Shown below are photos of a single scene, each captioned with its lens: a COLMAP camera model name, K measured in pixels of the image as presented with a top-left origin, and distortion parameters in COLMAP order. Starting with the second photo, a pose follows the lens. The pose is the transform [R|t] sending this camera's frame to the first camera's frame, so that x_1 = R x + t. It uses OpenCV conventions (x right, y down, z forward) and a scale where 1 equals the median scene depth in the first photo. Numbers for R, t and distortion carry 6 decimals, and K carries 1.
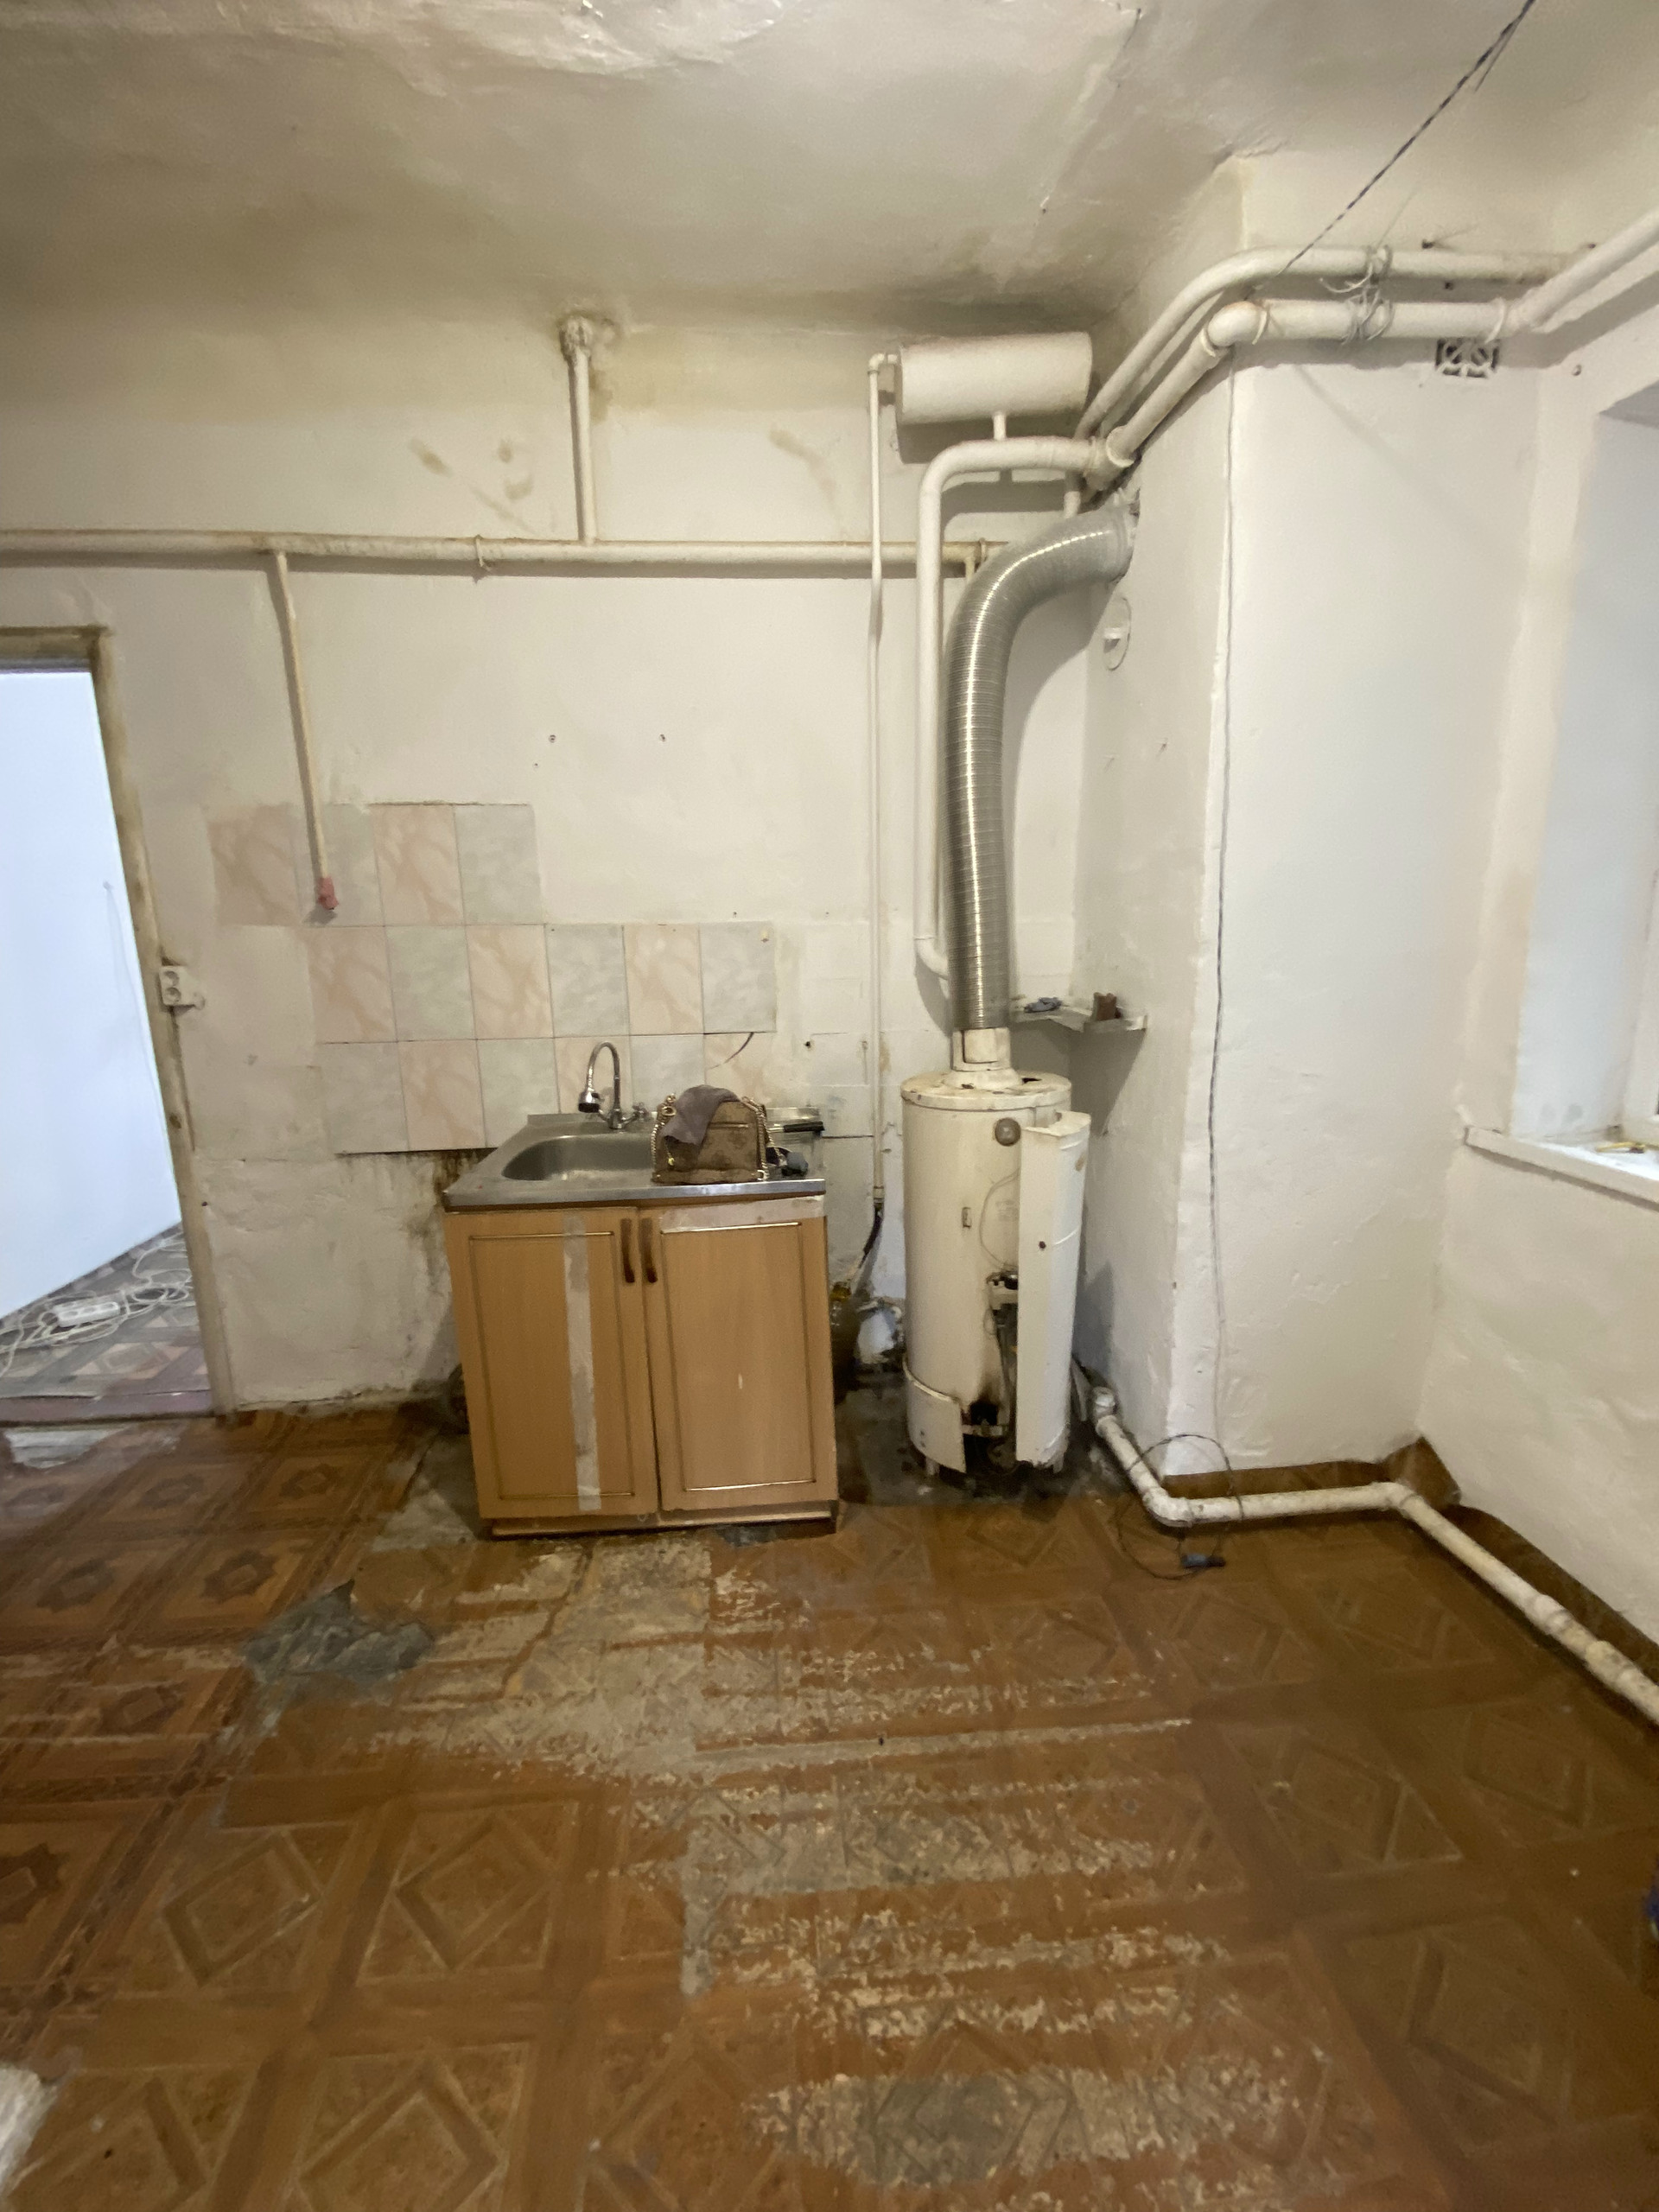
lens RADIAL K [[907.2, 0, 831.9], [0, 907.2, 1102.6], [0, 0, 1]] dist [0.018596, -0.019765]
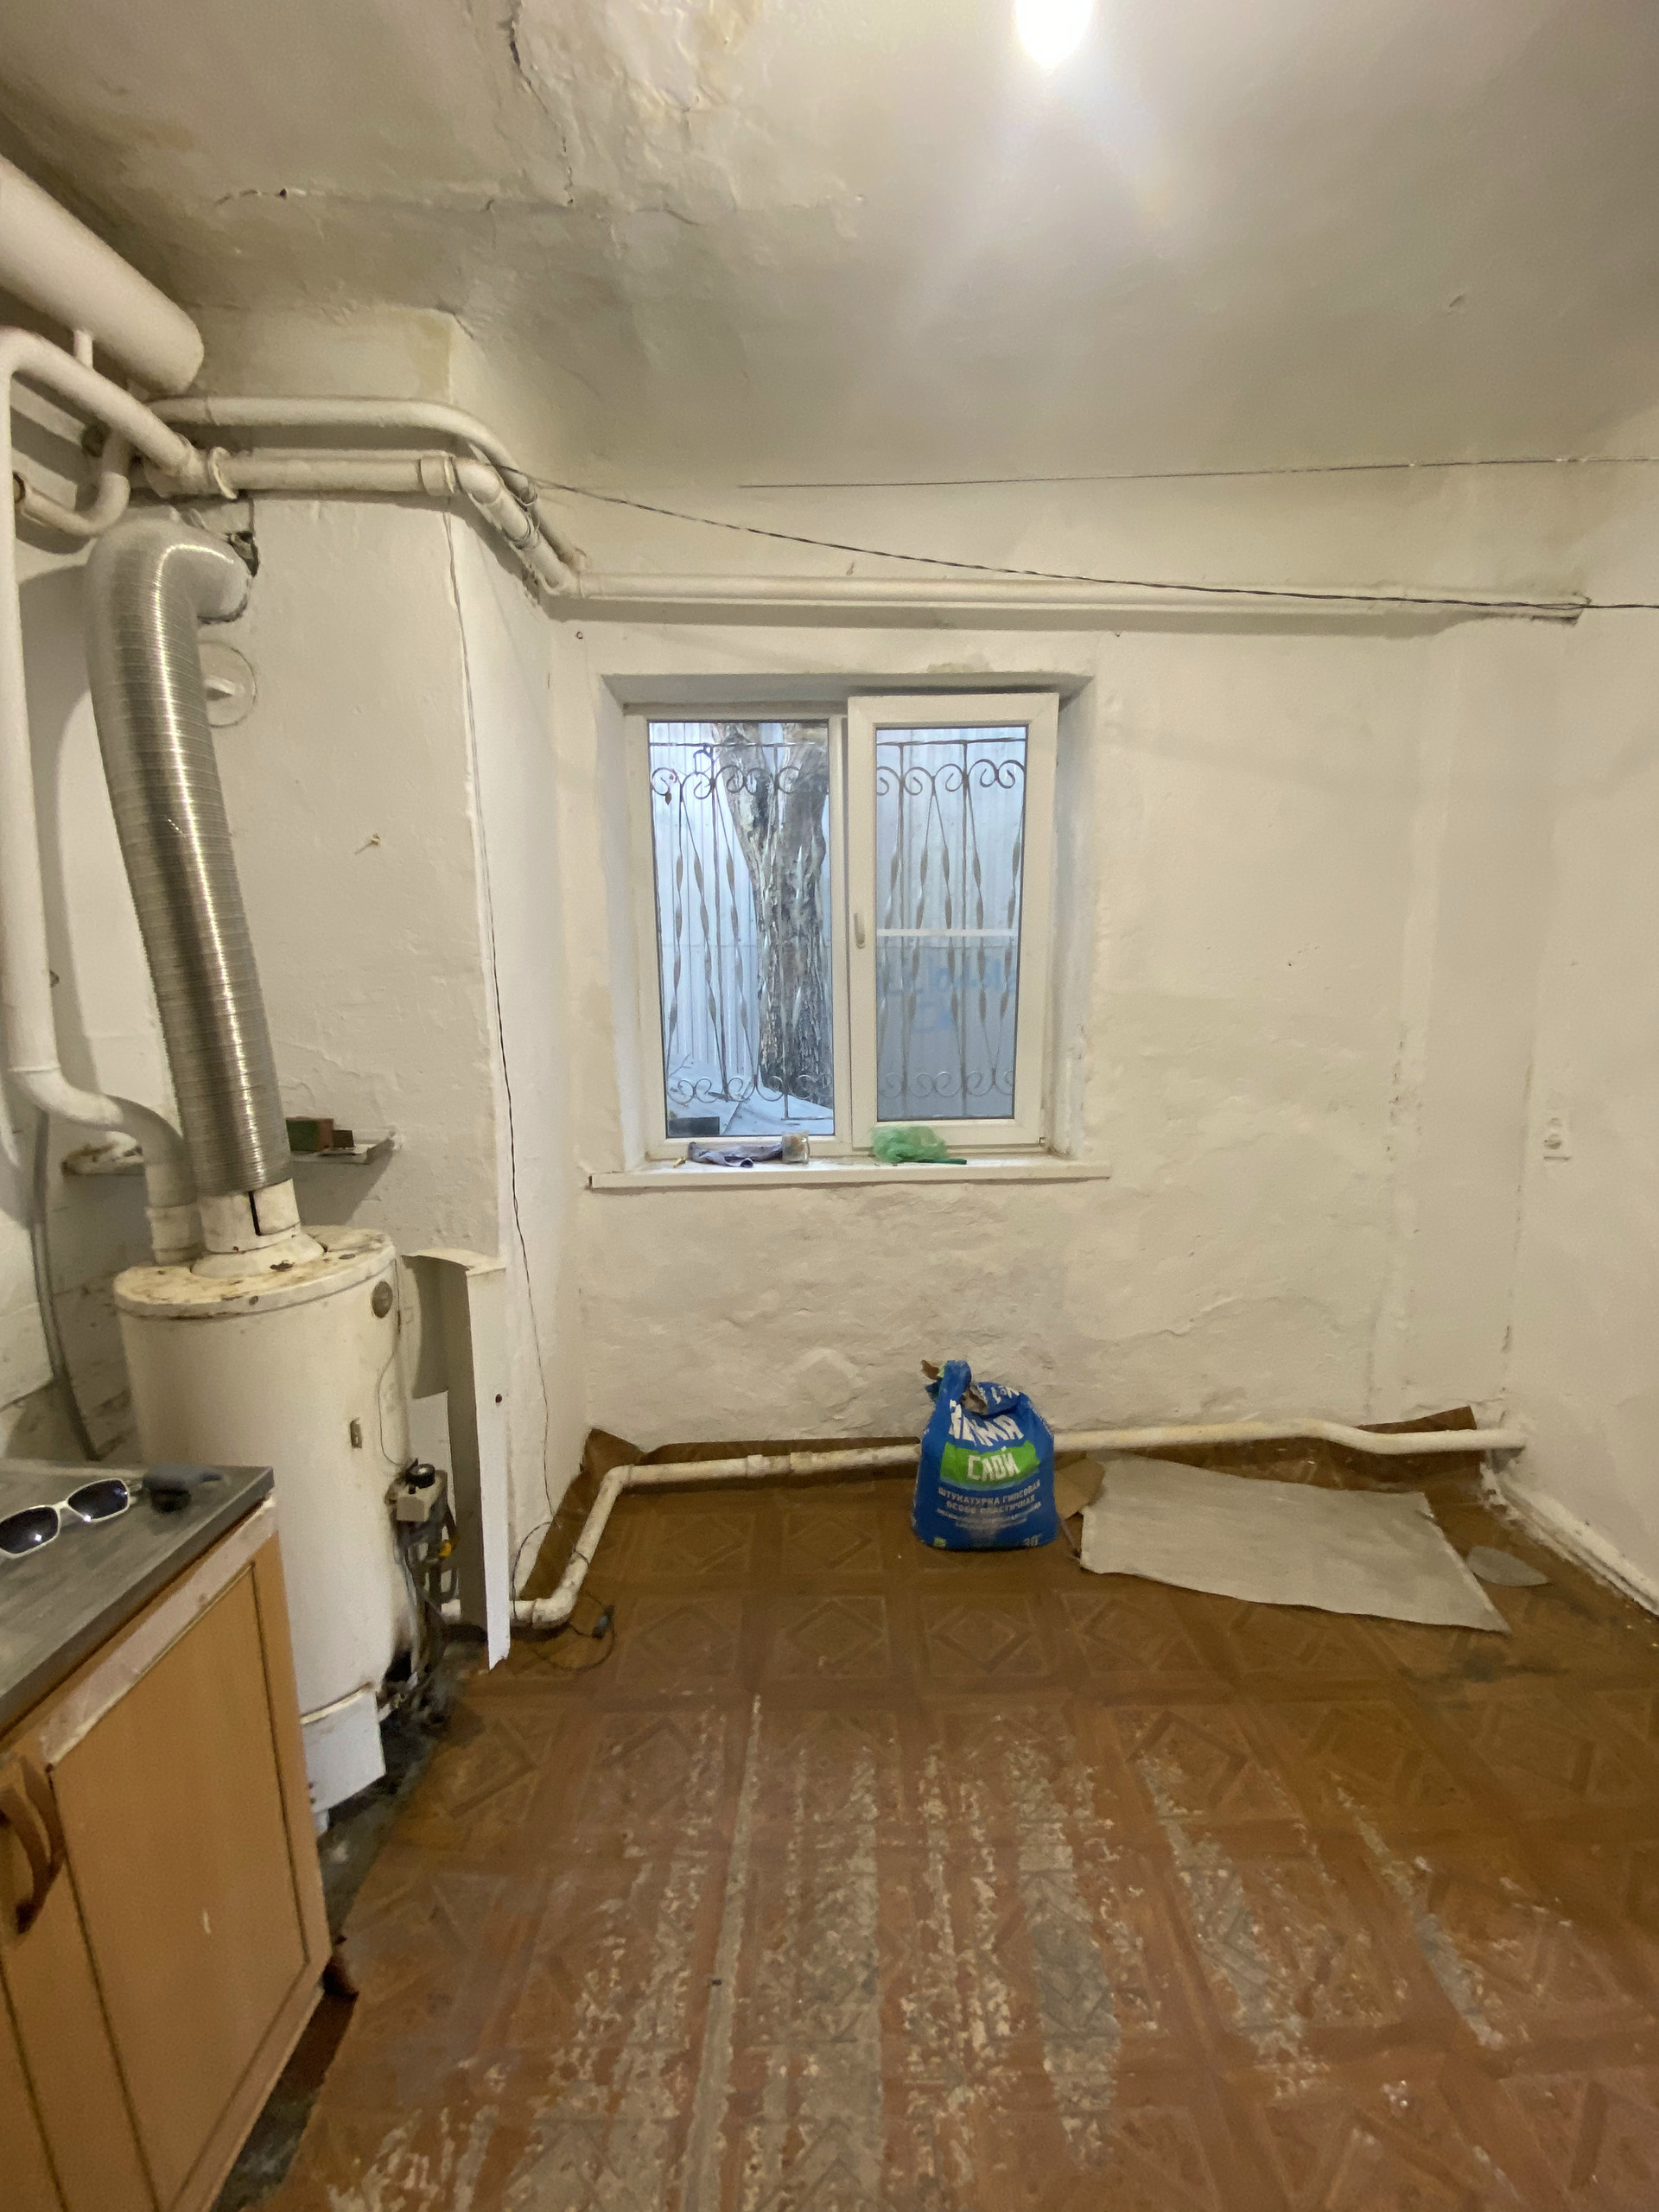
lens RADIAL K [[907.2, 0, 831.9], [0, 907.2, 1102.6], [0, 0, 1]] dist [0.018596, -0.019765]
pose [[0.084458, -0.122744, 0.988838, -0.690392], [0.215868, 0.971070, 0.102101, -0.167925], [-0.972763, 0.204835, 0.108511, 0.644217]]
